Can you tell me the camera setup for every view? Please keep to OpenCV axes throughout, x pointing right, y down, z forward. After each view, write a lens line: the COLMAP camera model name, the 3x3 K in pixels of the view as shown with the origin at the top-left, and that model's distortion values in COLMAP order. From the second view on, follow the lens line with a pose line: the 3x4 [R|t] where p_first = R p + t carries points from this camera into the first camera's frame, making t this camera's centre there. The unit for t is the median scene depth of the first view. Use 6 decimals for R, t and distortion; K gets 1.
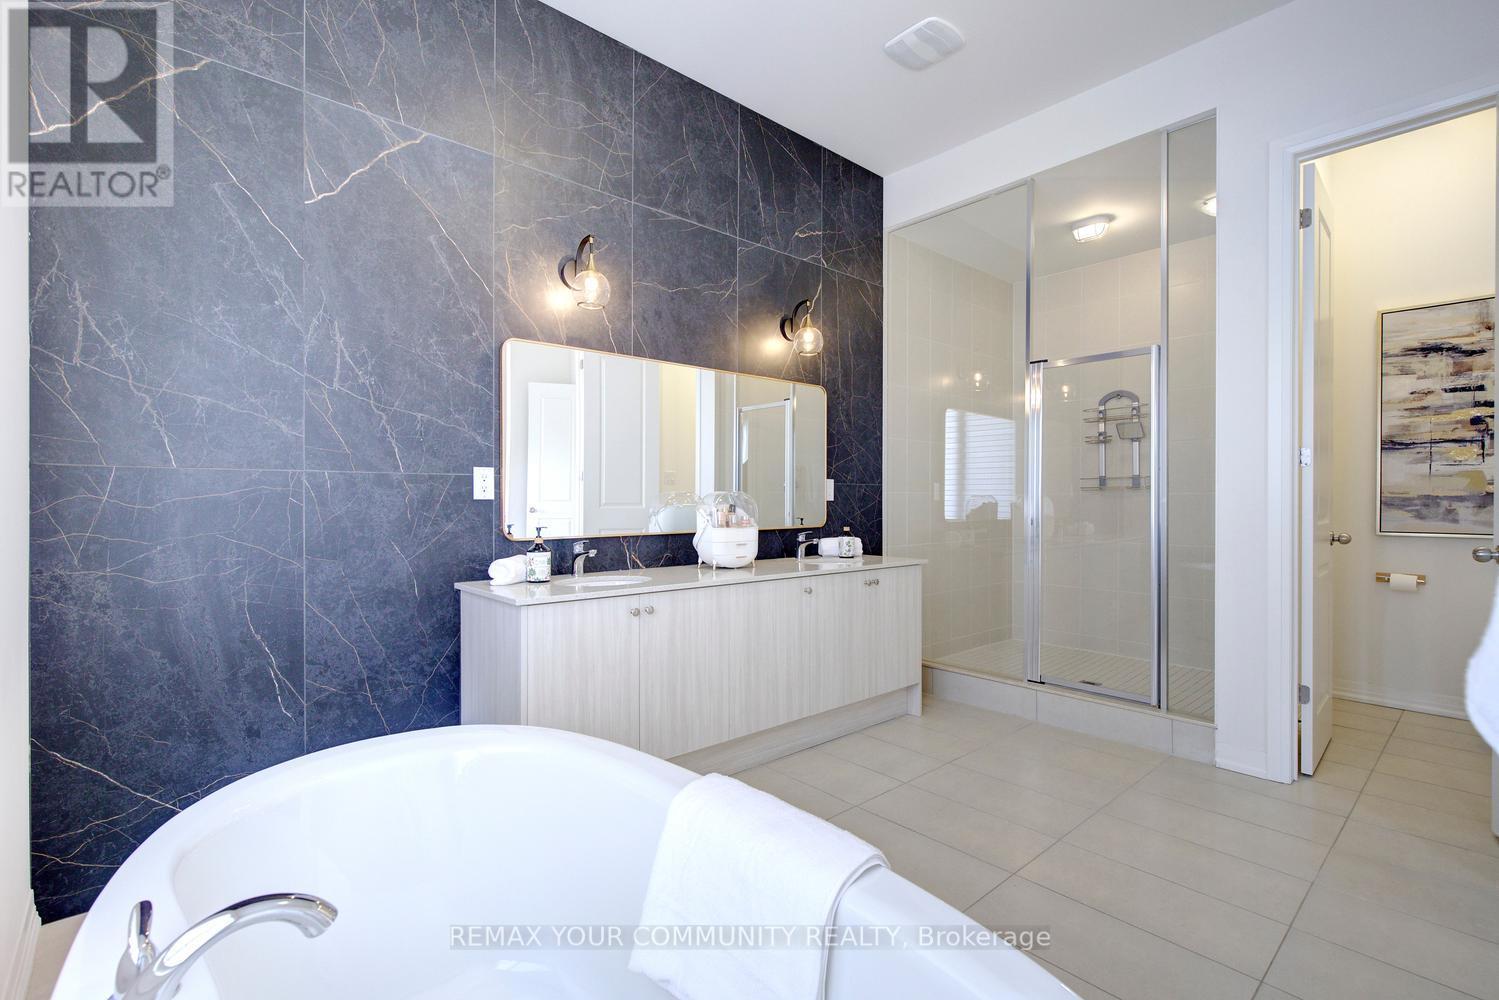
lens RADIAL K [[685.0, 0, 738.9], [0, 685.0, 501.7], [0, 0, 1]] dist [-0.002375, -0.000079]
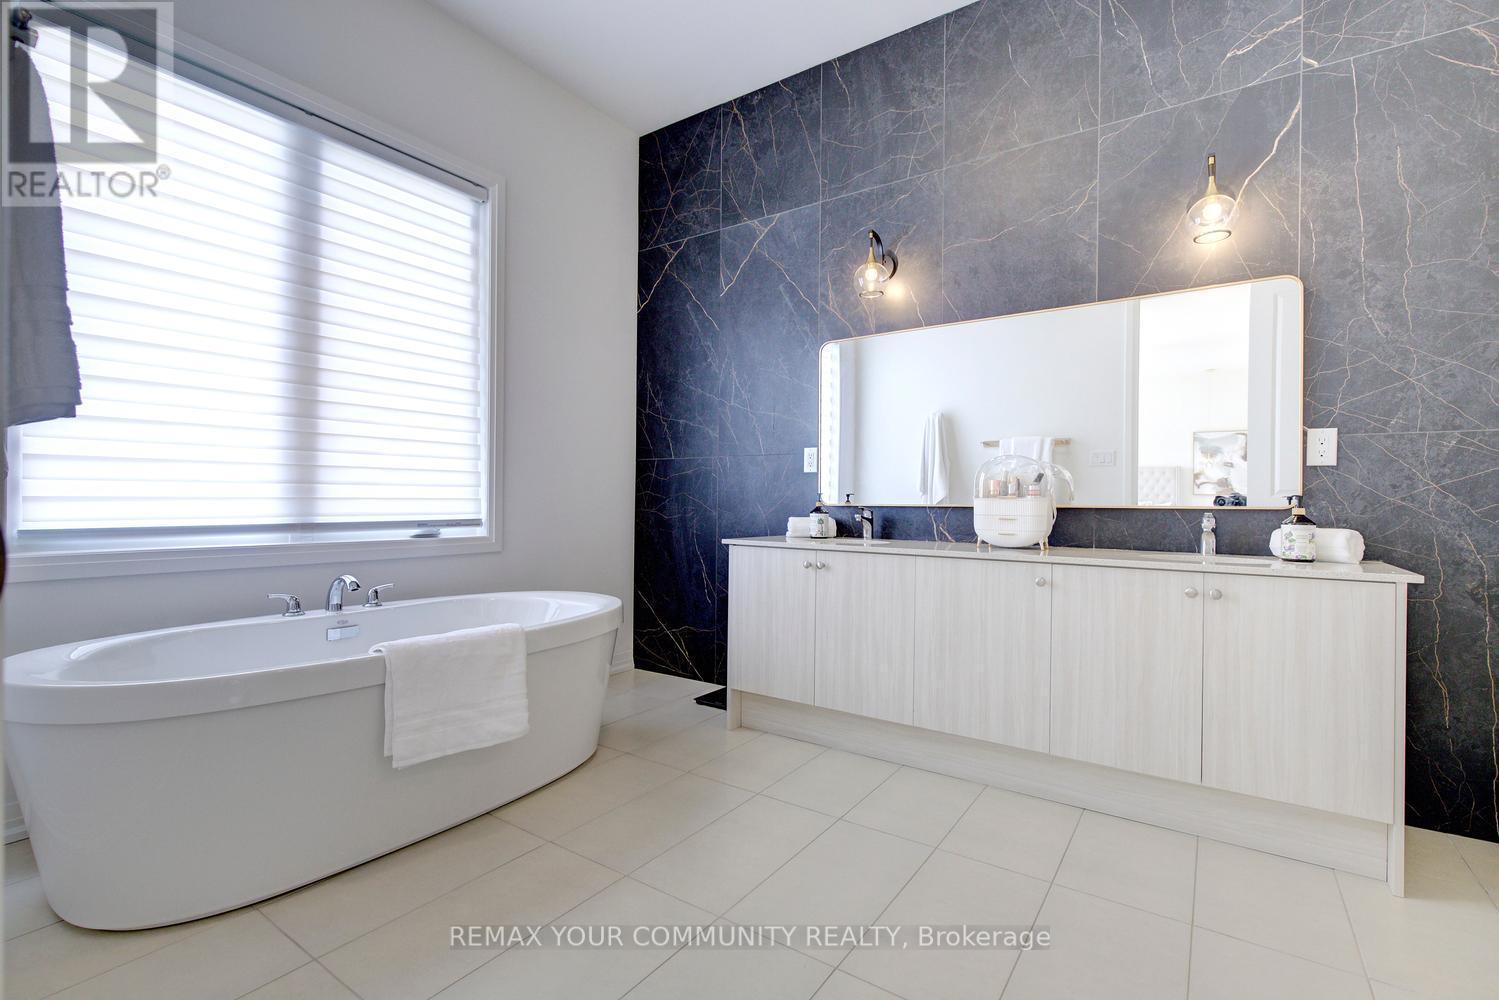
lens RADIAL K [[685.0, 0, 738.4], [0, 685.0, 499.2], [0, 0, 1]] dist [-0.002375, -0.000079]
pose [[0.226082, 0.000306, -0.974108, 0.785319], [-0.016050, 0.999865, -0.003411, 0.048949], [0.973976, 0.016406, 0.226056, 0.529416]]
